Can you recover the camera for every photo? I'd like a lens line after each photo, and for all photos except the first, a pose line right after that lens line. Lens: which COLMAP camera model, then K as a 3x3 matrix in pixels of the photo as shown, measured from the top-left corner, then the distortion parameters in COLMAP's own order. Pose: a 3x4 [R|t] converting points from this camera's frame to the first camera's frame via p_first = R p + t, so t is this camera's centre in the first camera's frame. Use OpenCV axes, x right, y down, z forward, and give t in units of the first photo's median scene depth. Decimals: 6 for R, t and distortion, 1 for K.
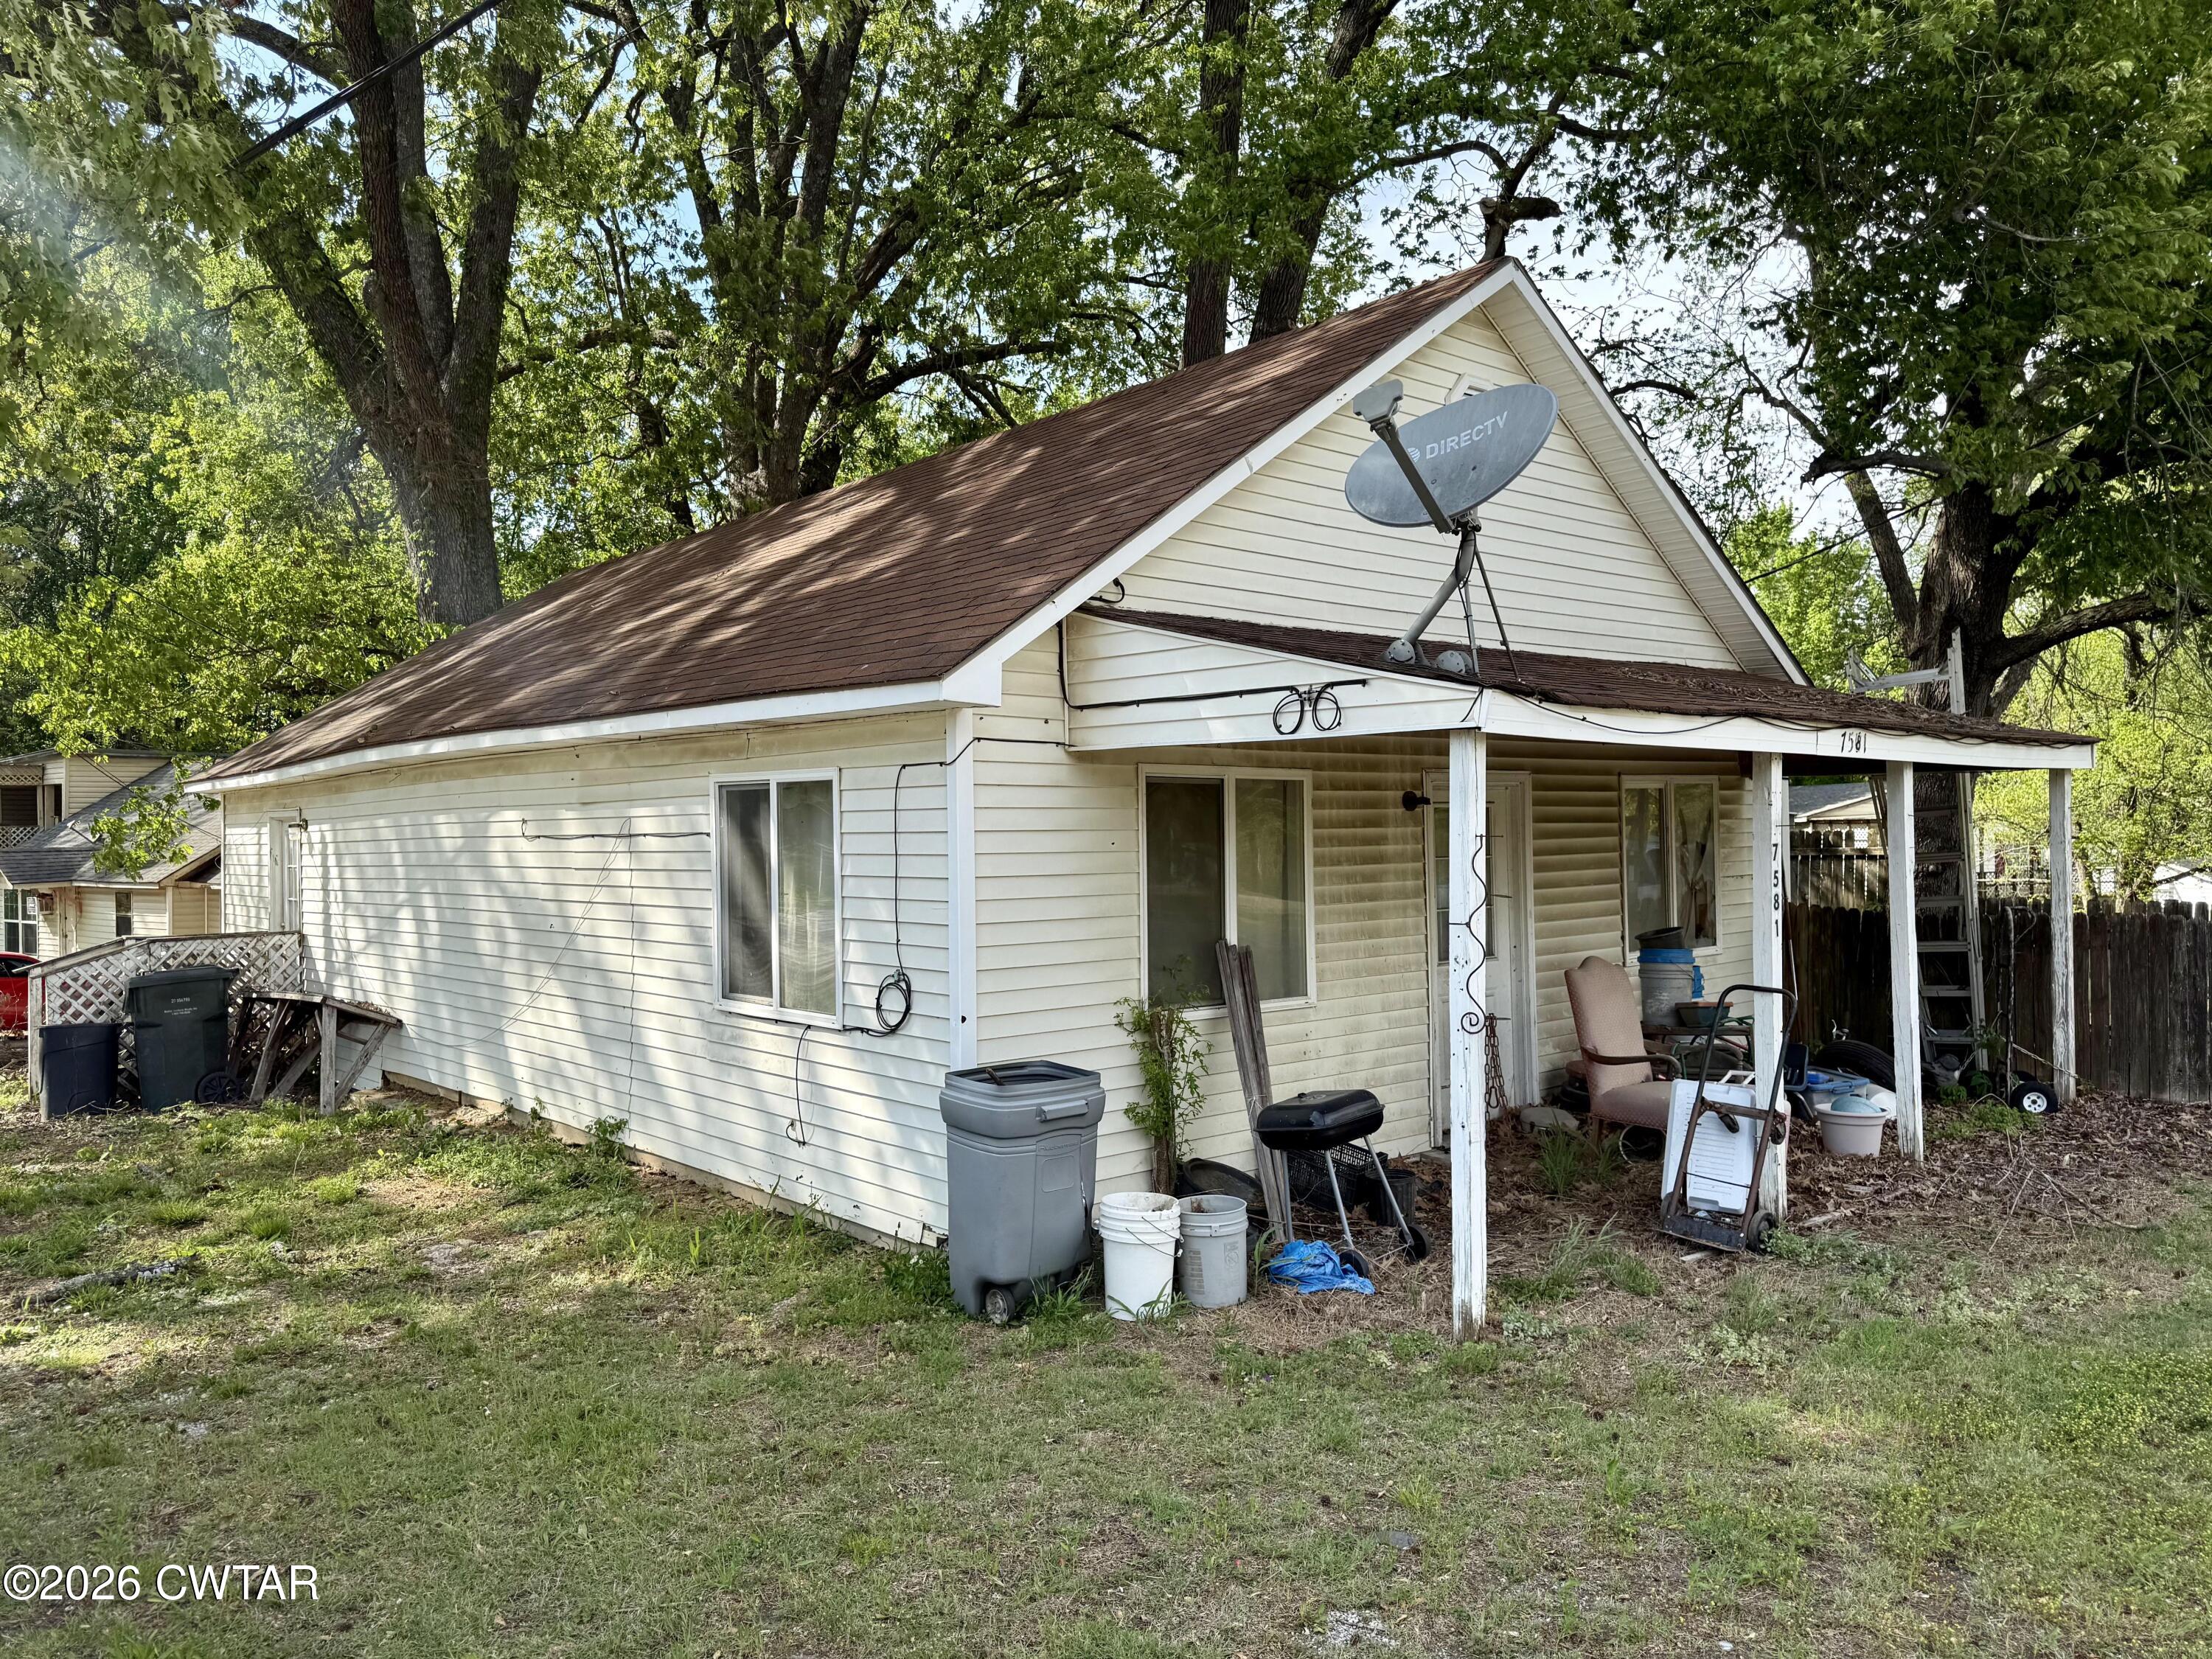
lens RADIAL K [[1531.4, 0, 1106.0], [0, 1531.4, 829.5], [0, 0, 1]] dist [0.152735, -0.272307]
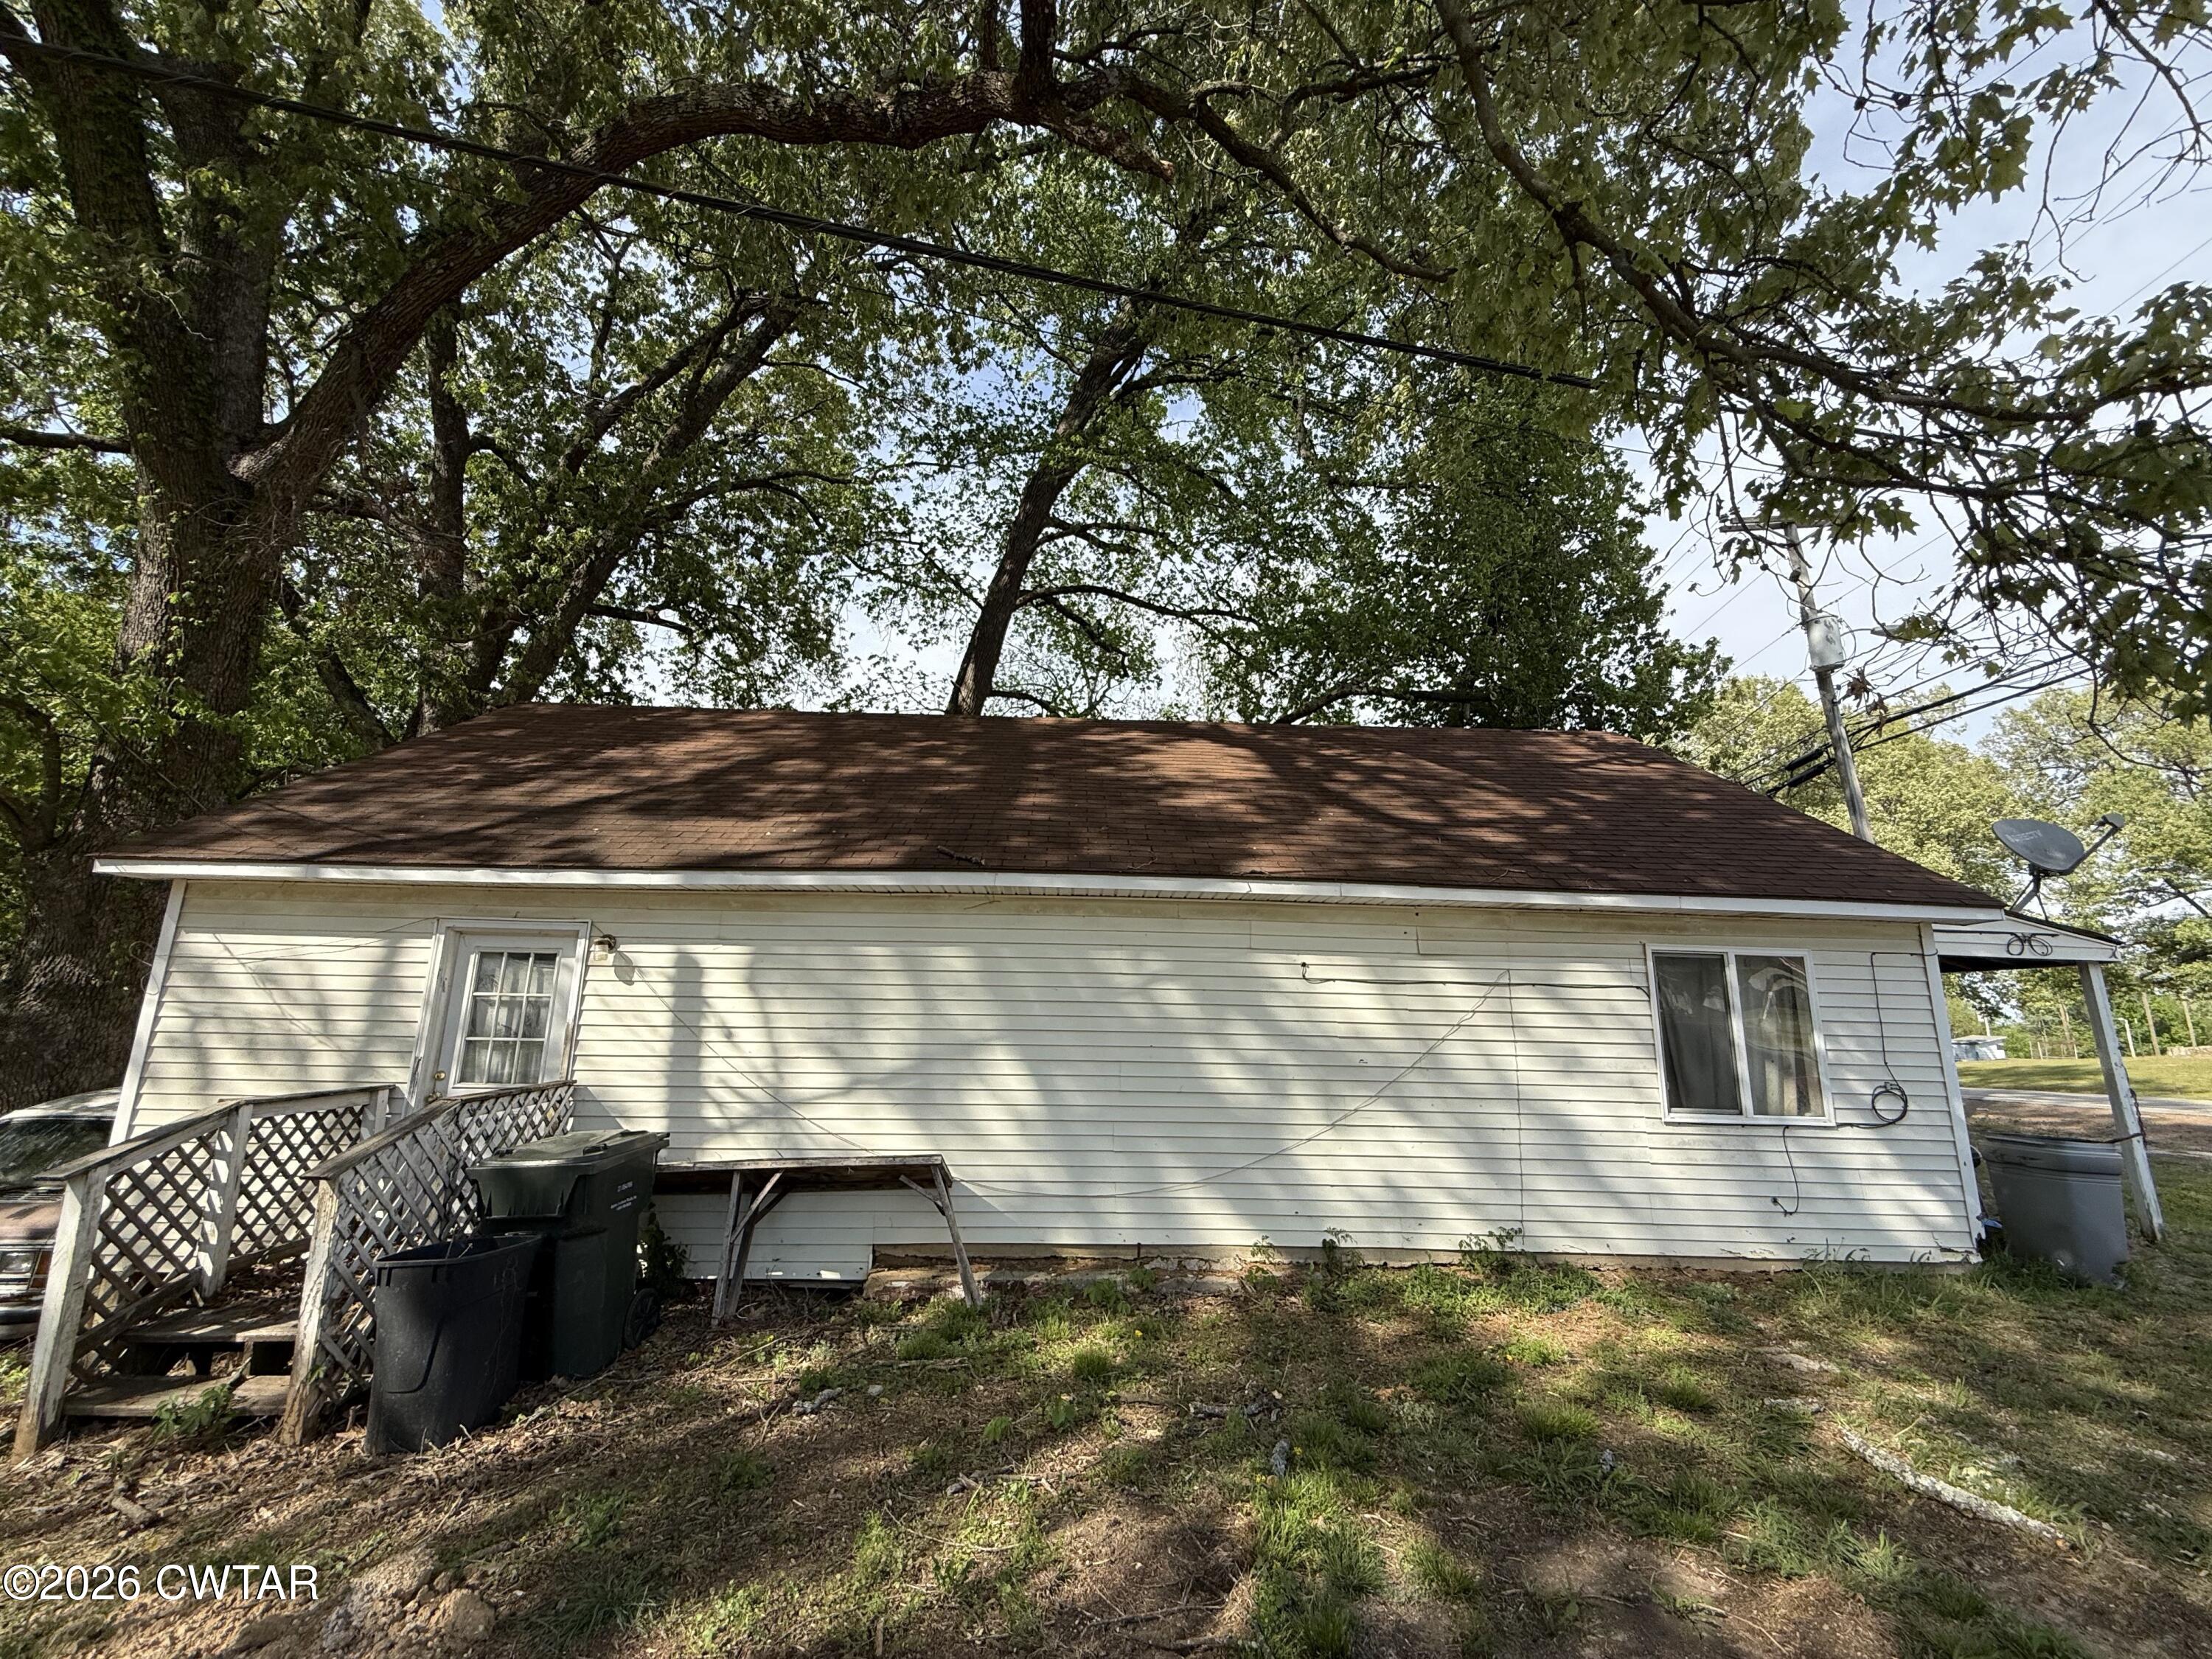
lens RADIAL K [[894.3, 0, 1106.0], [0, 894.3, 829.5], [0, 0, 1]] dist [0.000253, 0.000029]
pose [[0.652676, 0.180472, 0.735828, -1.361696], [-0.033854, 0.977192, -0.209641, 0.055910], [-0.756880, 0.111917, 0.643900, 0.973624]]
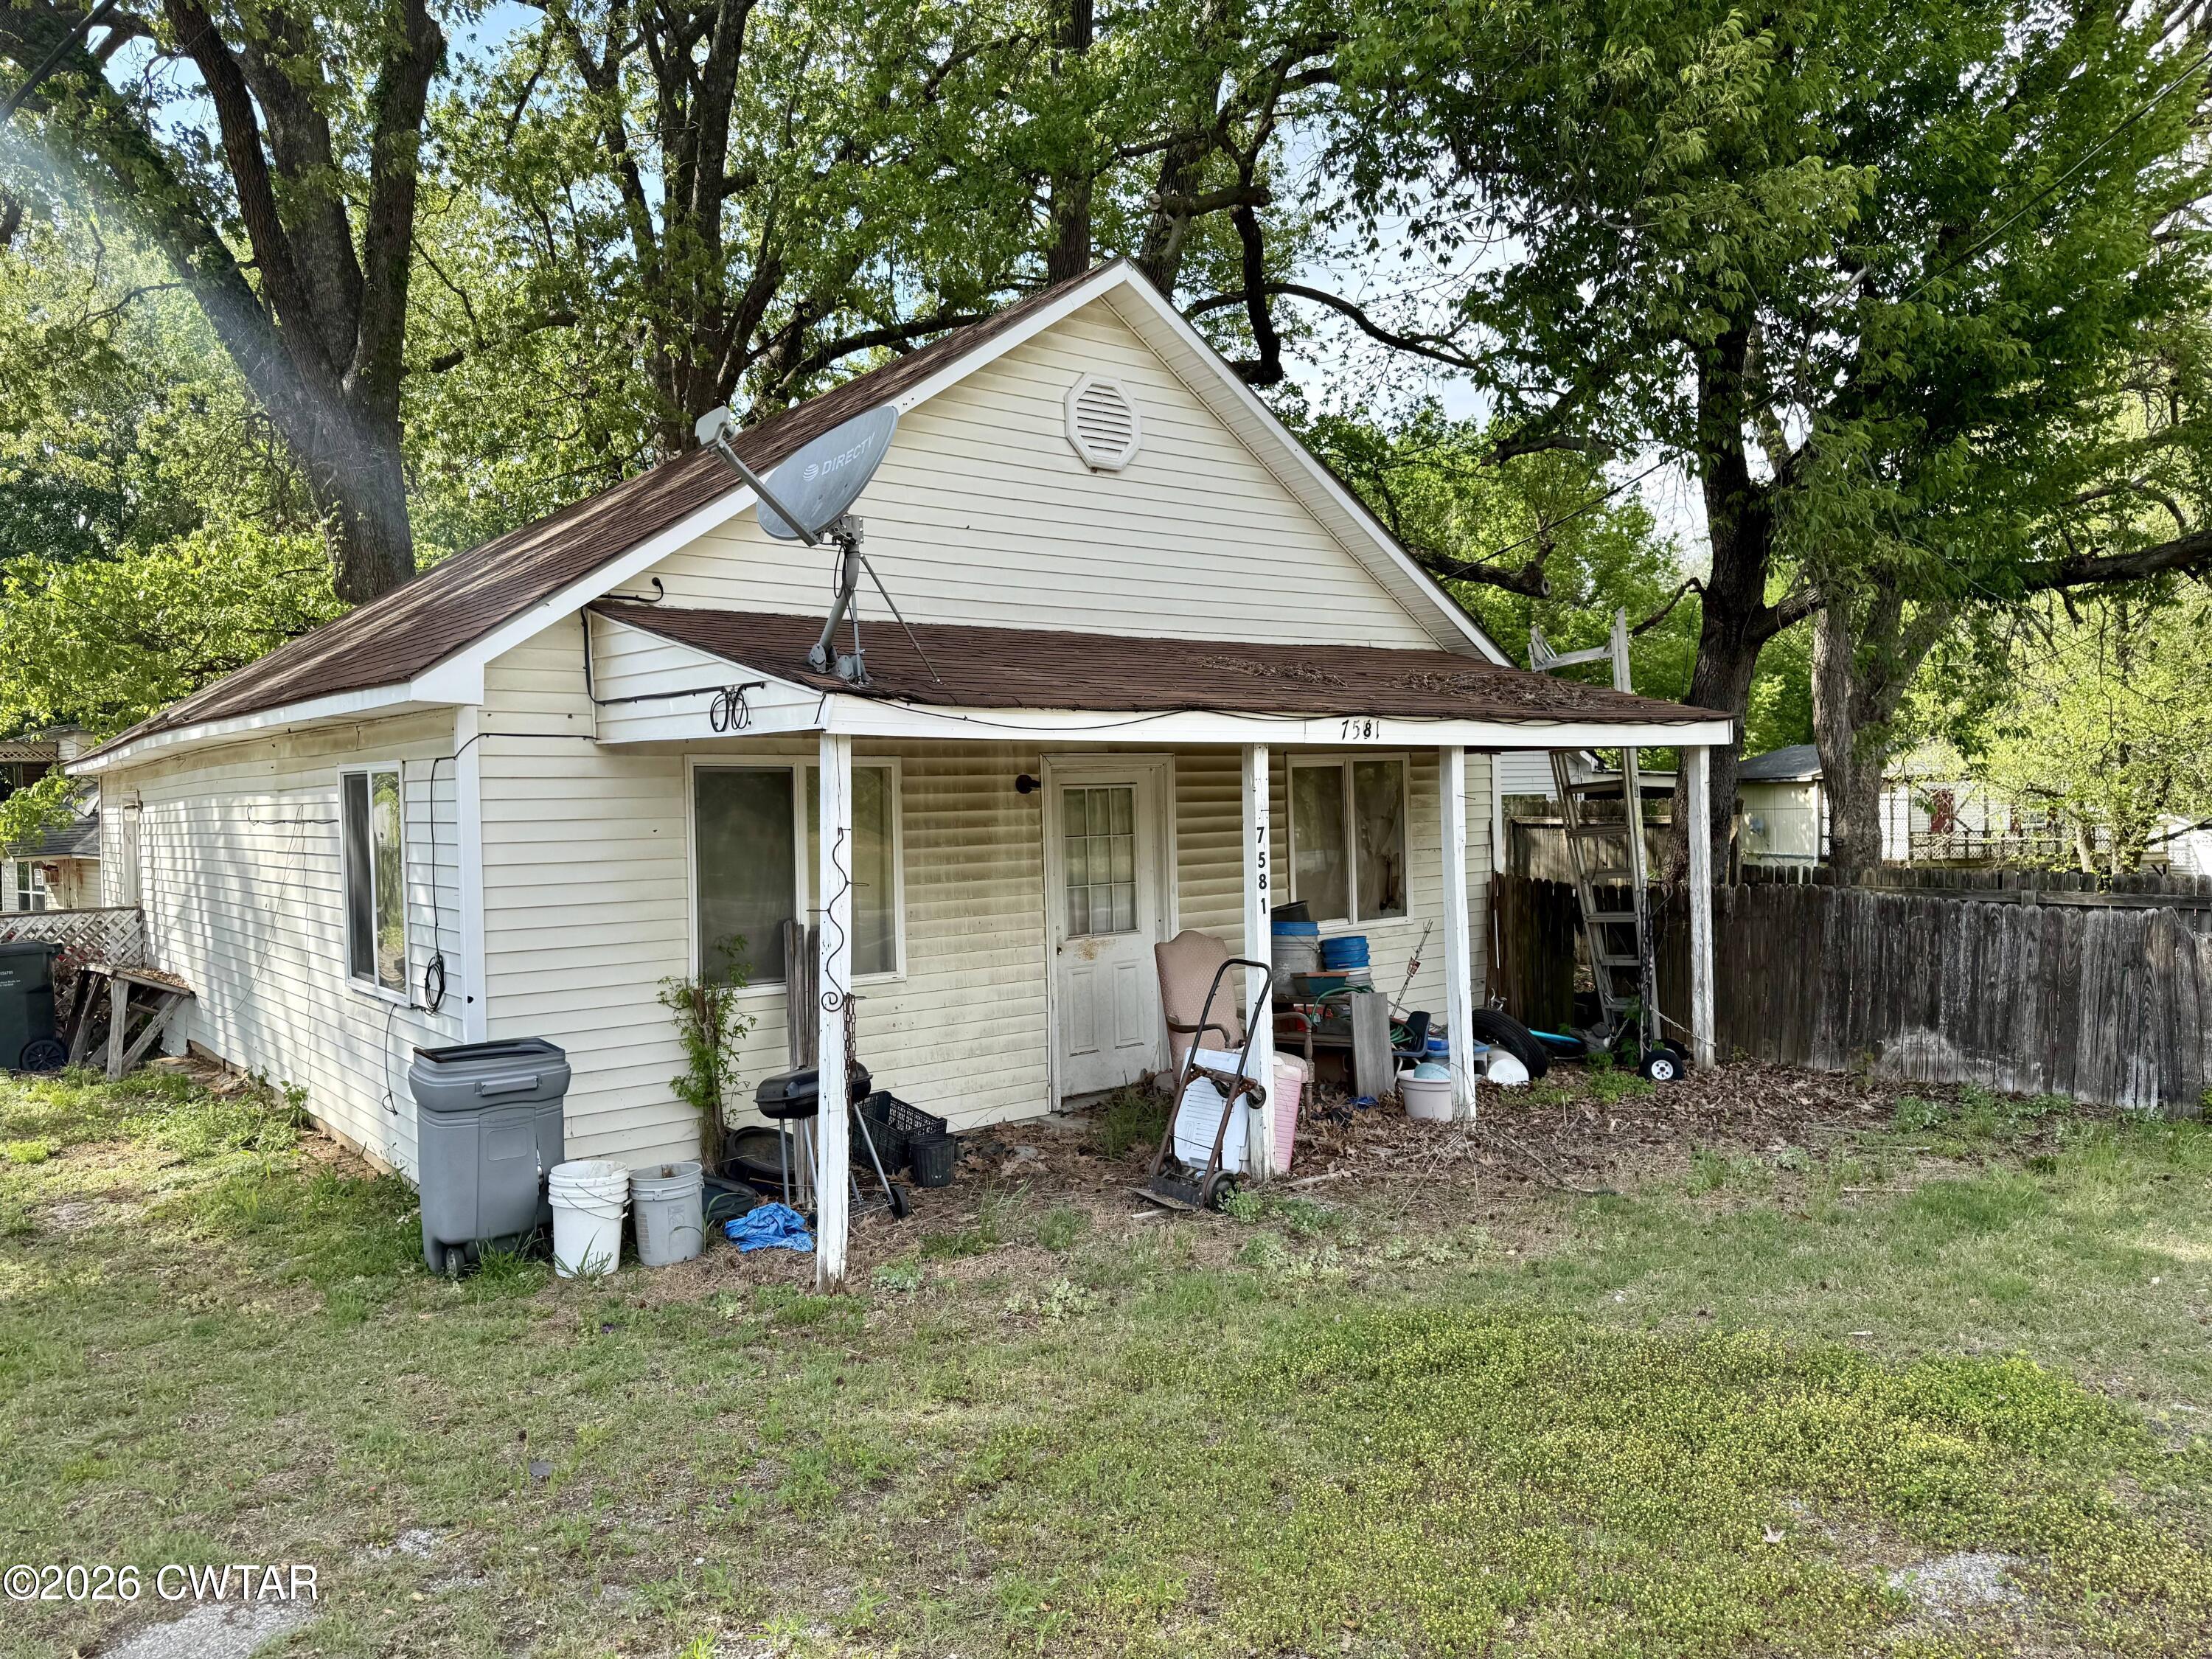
lens RADIAL K [[1531.4, 0, 1106.0], [0, 1531.4, 829.5], [0, 0, 1]] dist [0.152735, -0.272307]
pose [[0.998963, -0.007130, -0.044973, 0.360765], [0.008263, 0.999652, 0.025069, -0.015886], [0.044778, -0.025414, 0.998674, -0.049652]]
